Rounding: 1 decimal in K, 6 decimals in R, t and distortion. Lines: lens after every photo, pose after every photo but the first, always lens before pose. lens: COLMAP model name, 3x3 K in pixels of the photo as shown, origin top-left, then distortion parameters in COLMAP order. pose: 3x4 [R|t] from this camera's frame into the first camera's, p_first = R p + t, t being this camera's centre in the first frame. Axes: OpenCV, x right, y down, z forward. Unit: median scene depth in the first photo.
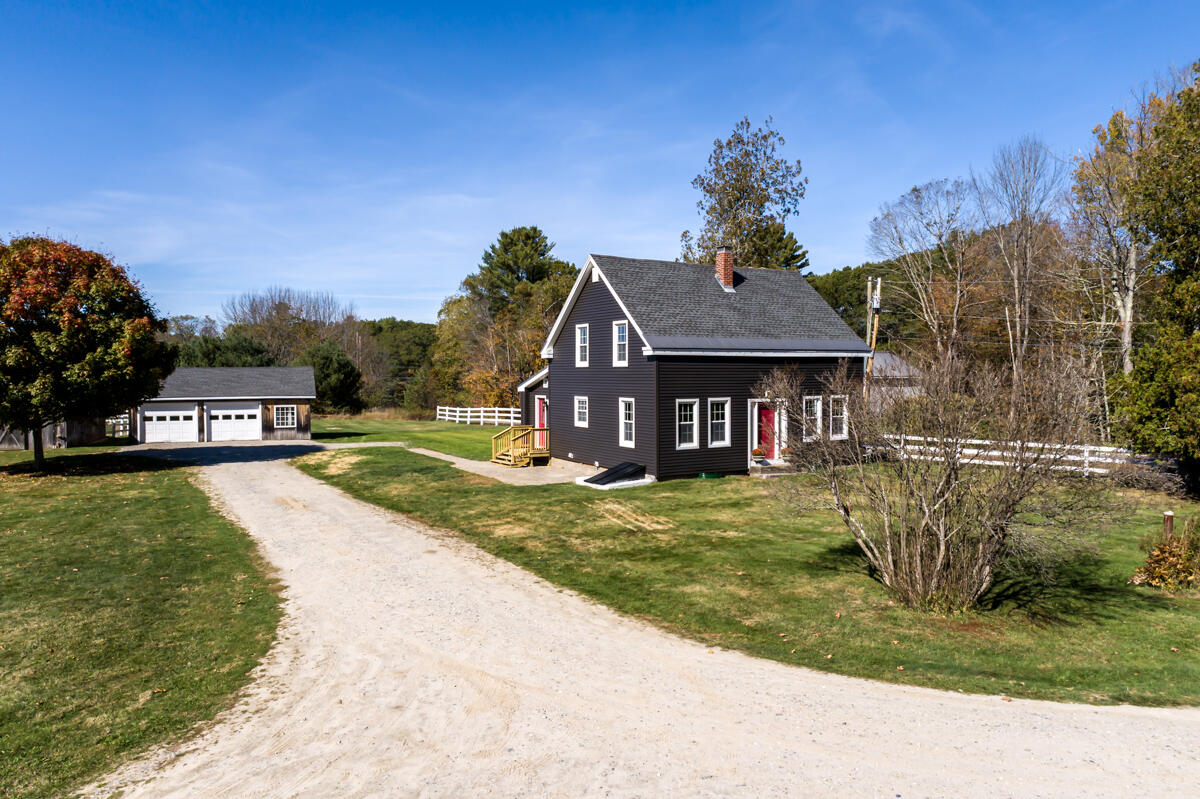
lens RADIAL K [[818.0, 0, 601.0], [0, 818.0, 405.3], [0, 0, 1]] dist [-0.005292, 0.015736]
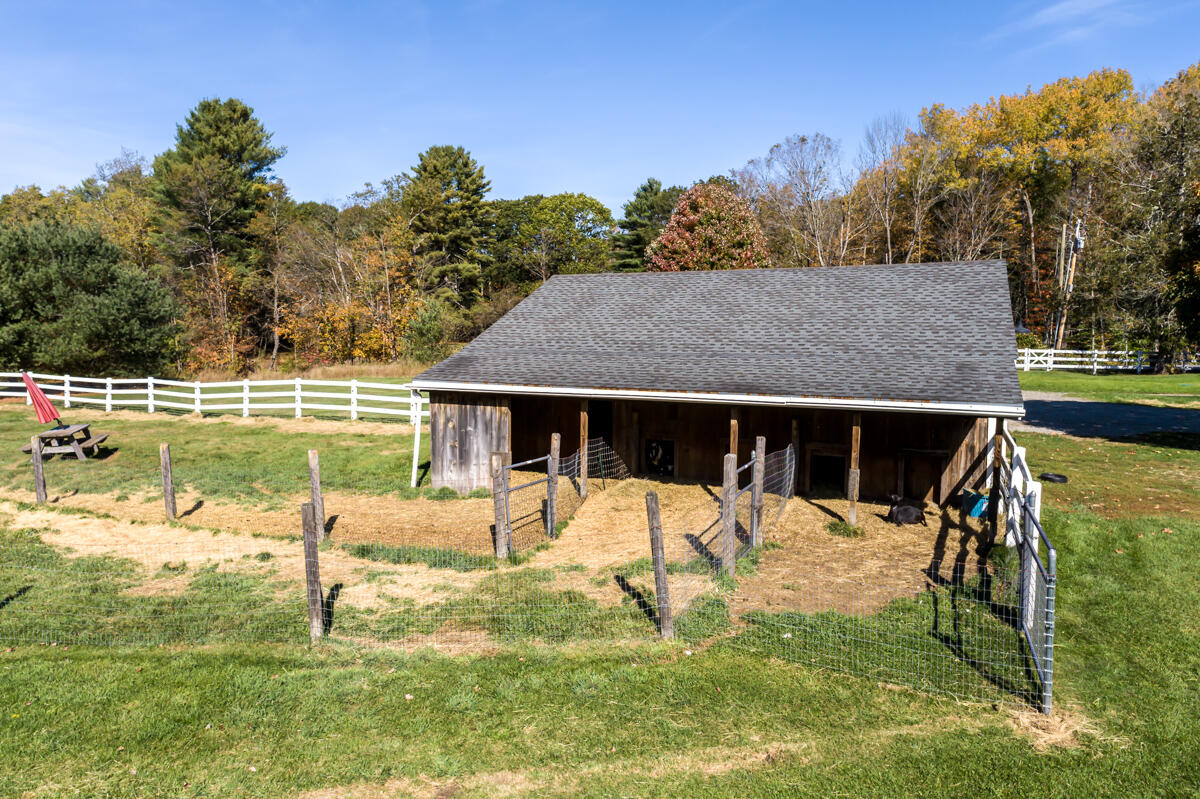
lens RADIAL K [[818.0, 0, 606.0], [0, 818.0, 400.5], [0, 0, 1]] dist [-0.005292, 0.015736]
pose [[0.700373, -0.072759, 0.710059, -1.176895], [0.027348, 0.996796, 0.075166, -0.014382], [-0.713252, -0.033225, 0.700119, 0.819126]]
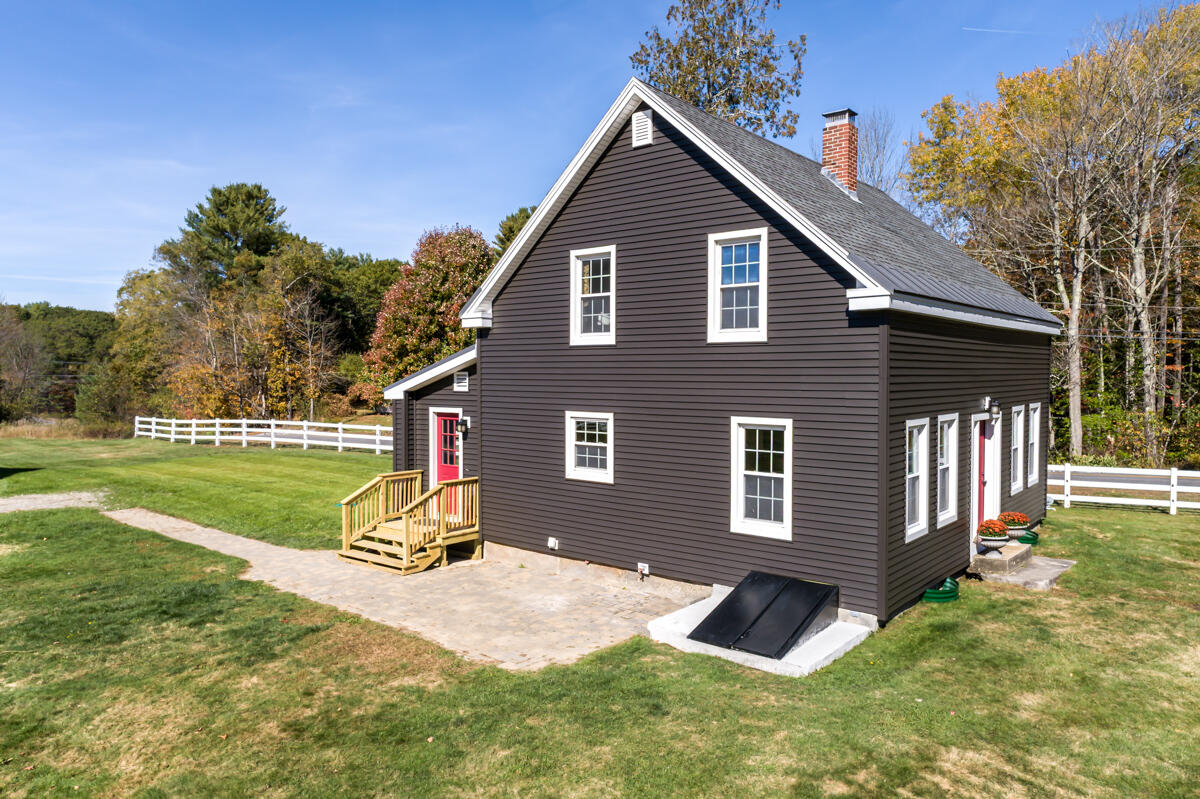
lens RADIAL K [[818.0, 0, 598.4], [0, 818.0, 405.7], [0, 0, 1]] dist [-0.005292, 0.015736]
pose [[0.940982, -0.010009, 0.338308, -0.126778], [0.009514, 0.999950, 0.003120, -0.011746], [-0.338322, 0.000282, 0.941030, 0.439490]]
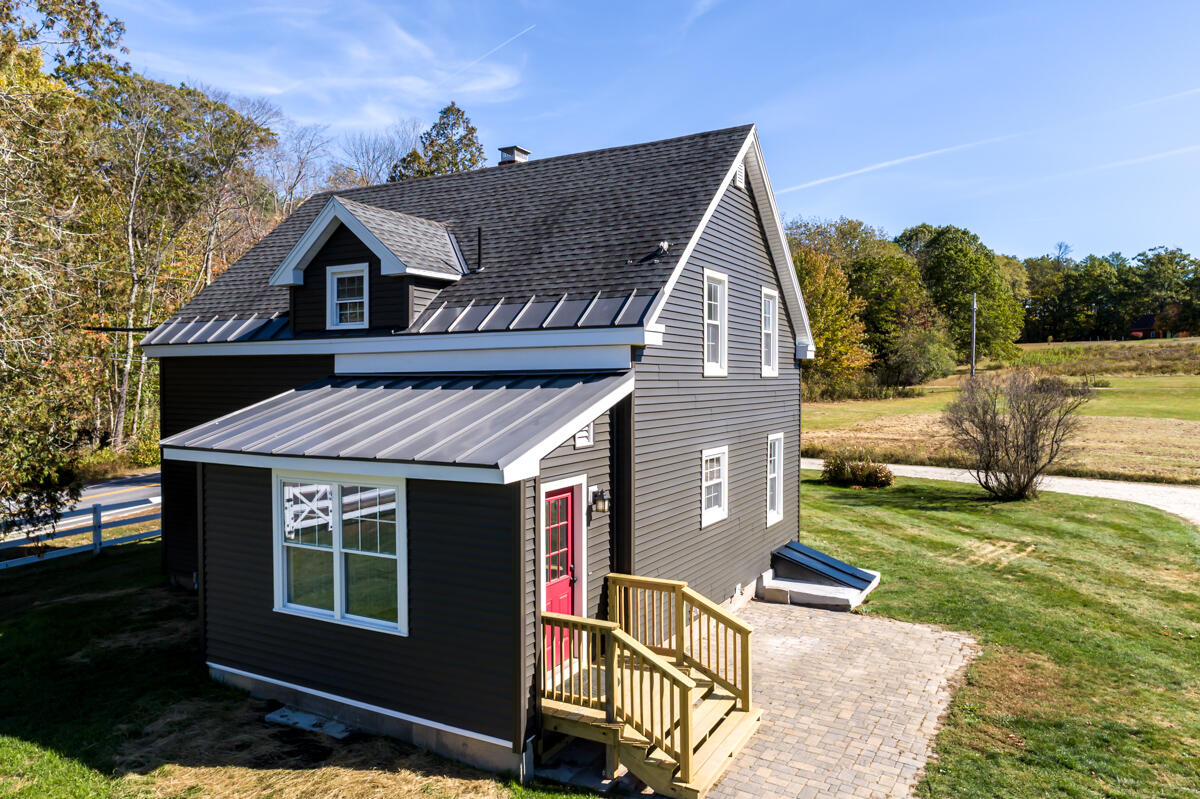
lens RADIAL K [[818.0, 0, 596.9], [0, 818.0, 396.0], [0, 0, 1]] dist [-0.005292, 0.015736]
pose [[-0.509363, -0.010449, 0.860488, -0.259733], [0.041807, 0.998445, 0.036872, -0.040920], [-0.859536, 0.054755, -0.508134, 0.945358]]
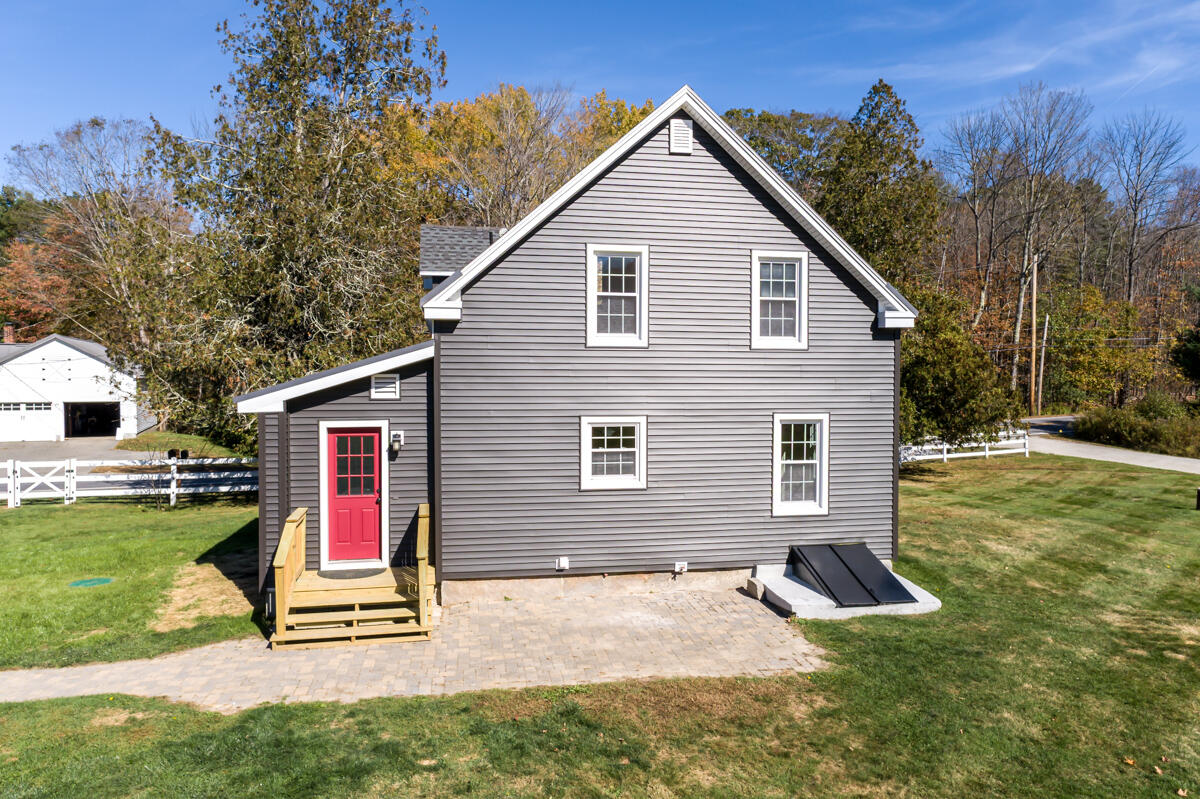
lens RADIAL K [[818.0, 0, 595.6], [0, 818.0, 410.0], [0, 0, 1]] dist [-0.005292, 0.015736]
pose [[0.333588, -0.036200, 0.942024, -0.317611], [0.033188, 0.999094, 0.026640, -0.019275], [-0.942135, 0.022377, 0.334487, 0.653657]]
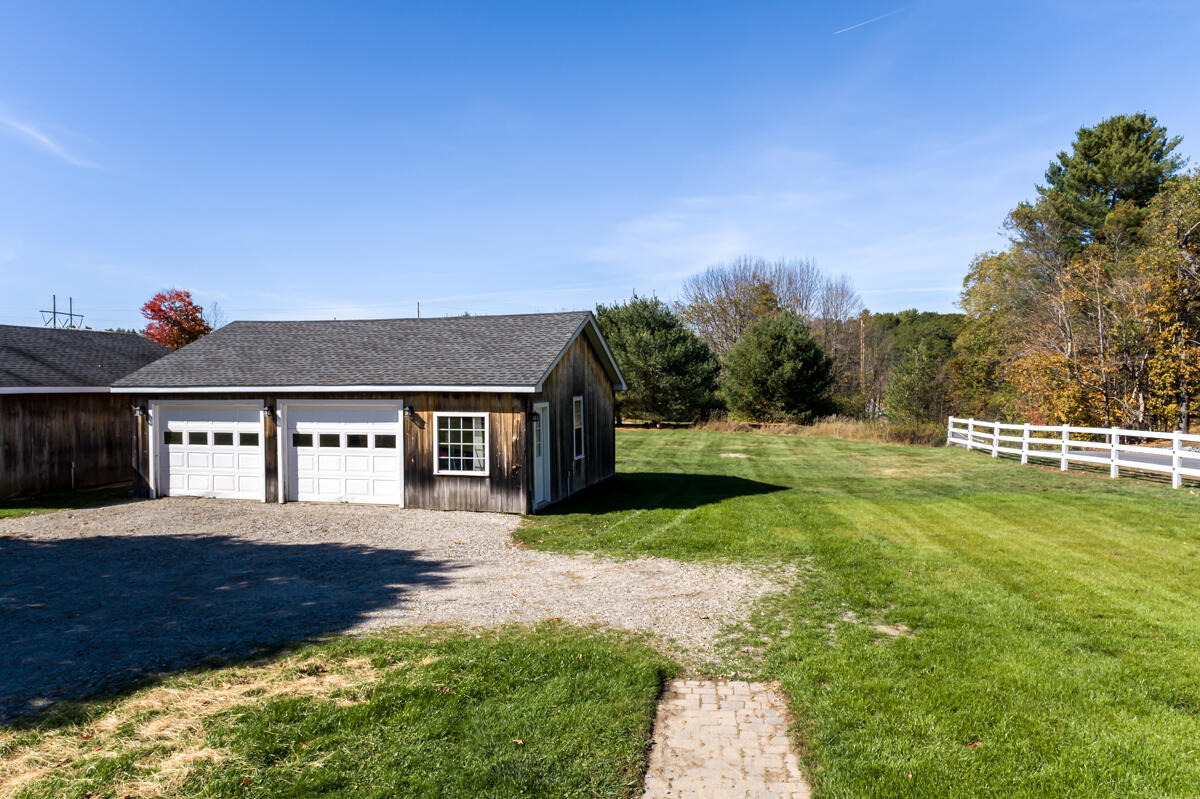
lens RADIAL K [[818.0, 0, 598.6], [0, 818.0, 401.5], [0, 0, 1]] dist [-0.005292, 0.015736]
pose [[0.813273, 0.016607, -0.581645, -0.159610], [-0.020255, 0.999795, 0.000225, -0.006912], [0.581530, 0.011599, 0.813443, 0.884848]]
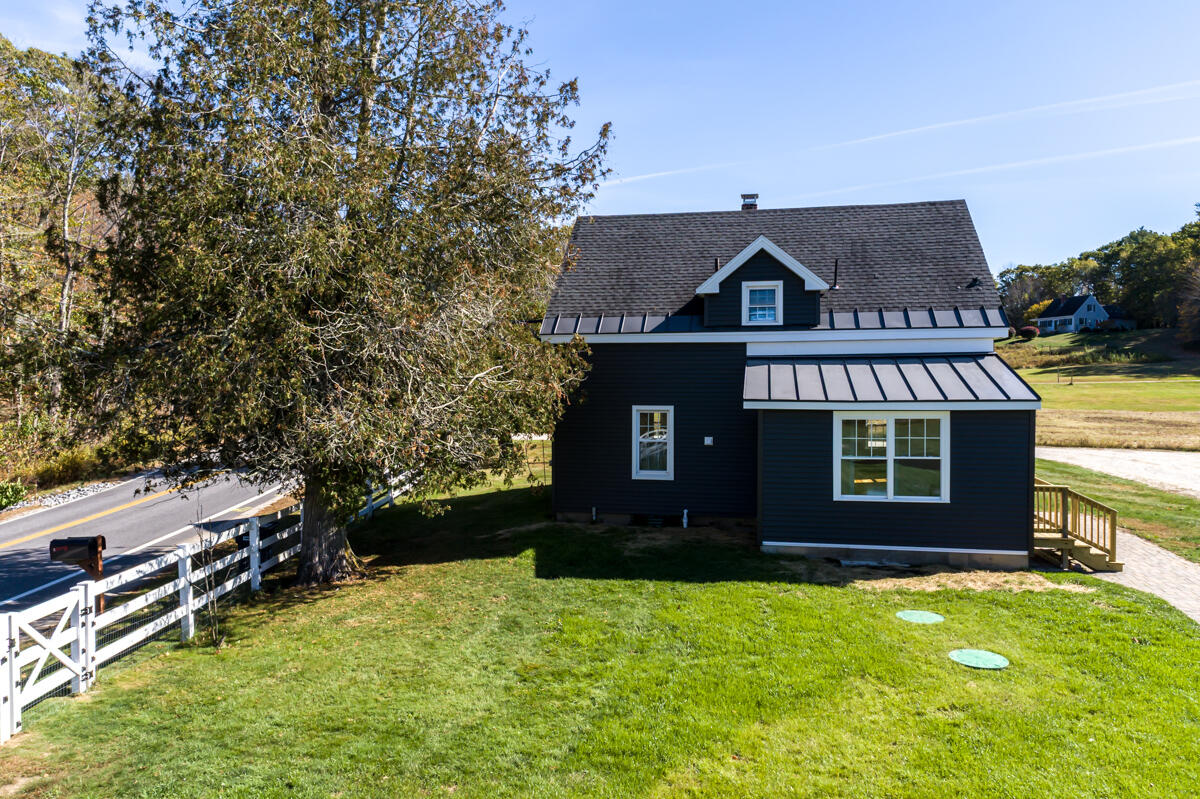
lens RADIAL K [[818.0, 0, 597.8], [0, 818.0, 392.1], [0, 0, 1]] dist [-0.005292, 0.015736]
pose [[-0.744240, -0.003850, 0.667901, -0.181287], [0.032566, 0.998585, 0.042043, -0.043761], [-0.667117, 0.053041, -0.743062, 1.260159]]
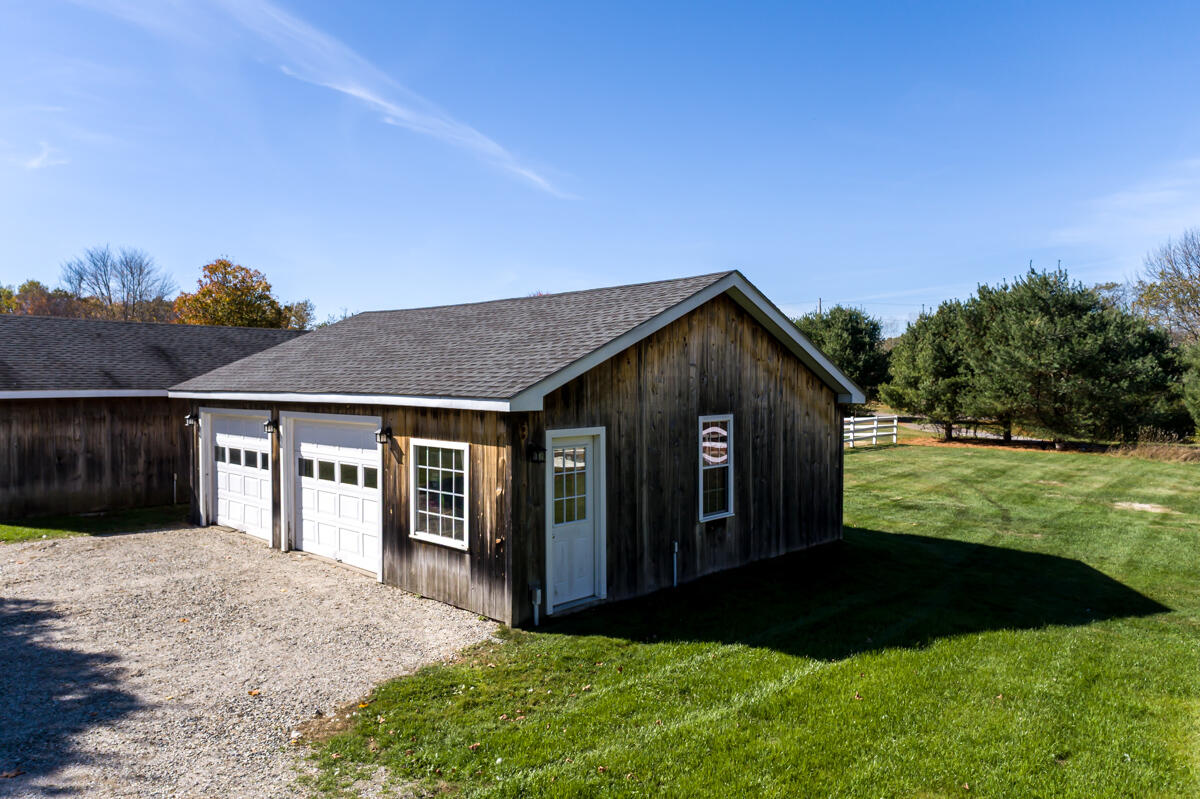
lens RADIAL K [[818.0, 0, 595.7], [0, 818.0, 390.4], [0, 0, 1]] dist [-0.005292, 0.015736]
pose [[0.418239, 0.016547, -0.908186, -0.206722], [-0.035811, 0.999357, 0.001717, -0.017613], [0.907631, 0.031805, 0.418562, 1.118109]]
